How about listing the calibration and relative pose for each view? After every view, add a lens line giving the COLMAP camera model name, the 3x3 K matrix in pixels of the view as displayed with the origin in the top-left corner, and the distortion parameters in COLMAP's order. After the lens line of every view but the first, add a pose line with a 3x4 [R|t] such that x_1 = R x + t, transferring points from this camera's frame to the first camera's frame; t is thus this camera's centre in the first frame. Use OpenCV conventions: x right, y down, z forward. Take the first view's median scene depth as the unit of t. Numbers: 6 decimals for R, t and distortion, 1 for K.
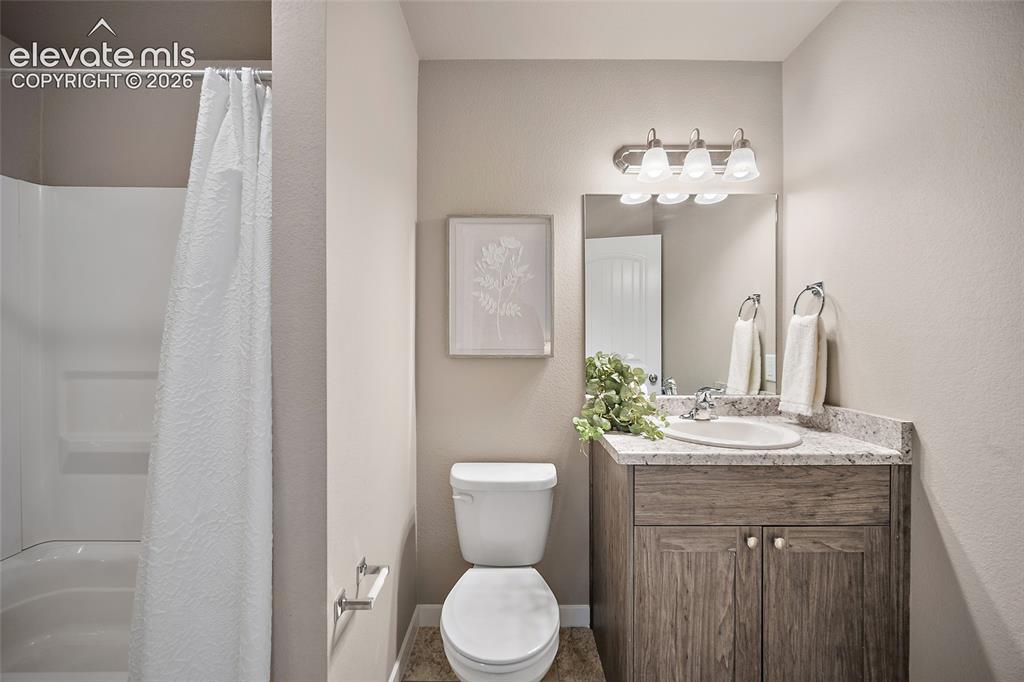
lens RADIAL K [[402.2, 0, 514.8], [0, 402.2, 341.0], [0, 0, 1]] dist [-0.000166, 0.000259]
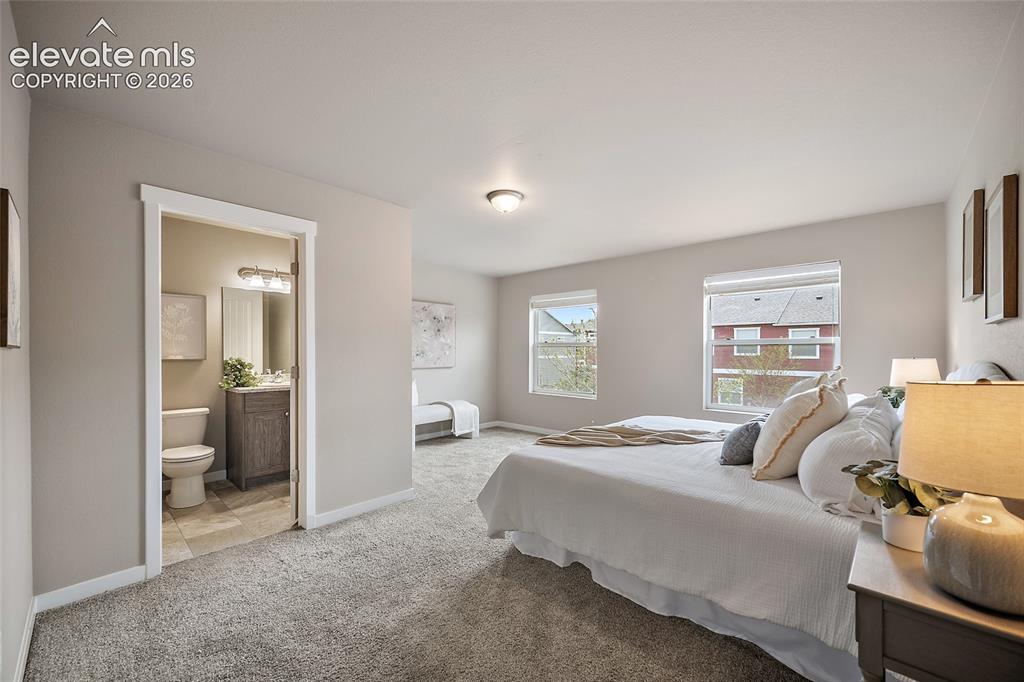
lens RADIAL K [[402.2, 0, 512.0], [0, 402.2, 349.3], [0, 0, 1]] dist [-0.000166, 0.000259]
pose [[0.687720, -0.001189, 0.725975, -0.418879], [0.003983, 0.999990, -0.002135, -0.006840], [-0.725965, 0.004360, 0.687717, -2.063690]]
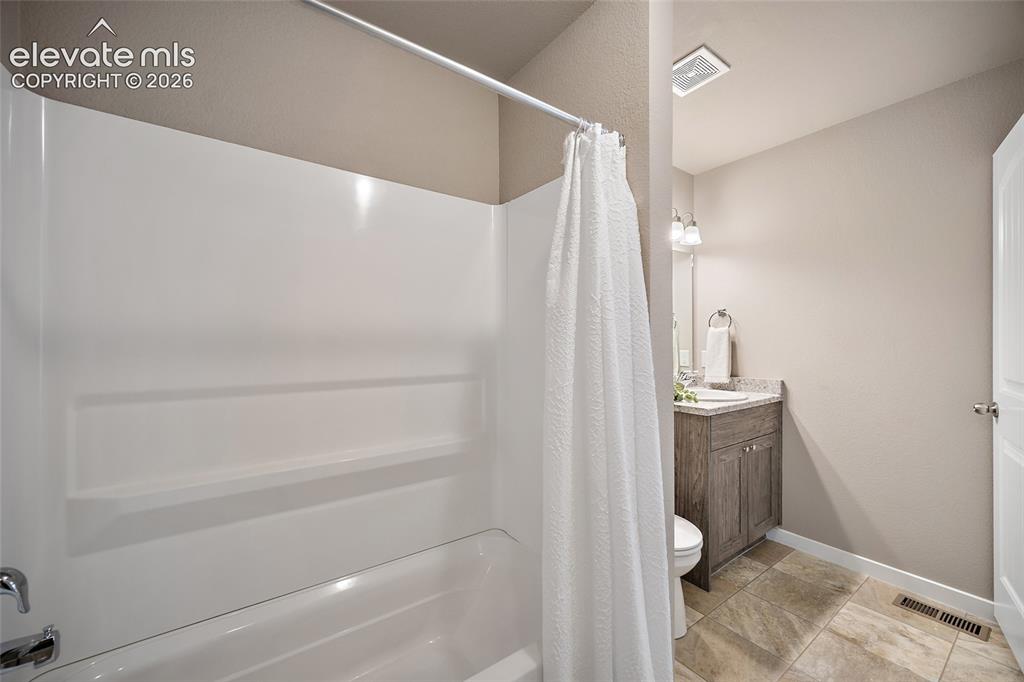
lens RADIAL K [[402.2, 0, 513.8], [0, 402.2, 339.8], [0, 0, 1]] dist [-0.000166, 0.000259]
pose [[0.822759, -0.004268, 0.568374, -1.092450], [0.007891, 0.999961, -0.003914, -0.008648], [-0.568335, 0.007705, 0.822761, 0.061189]]
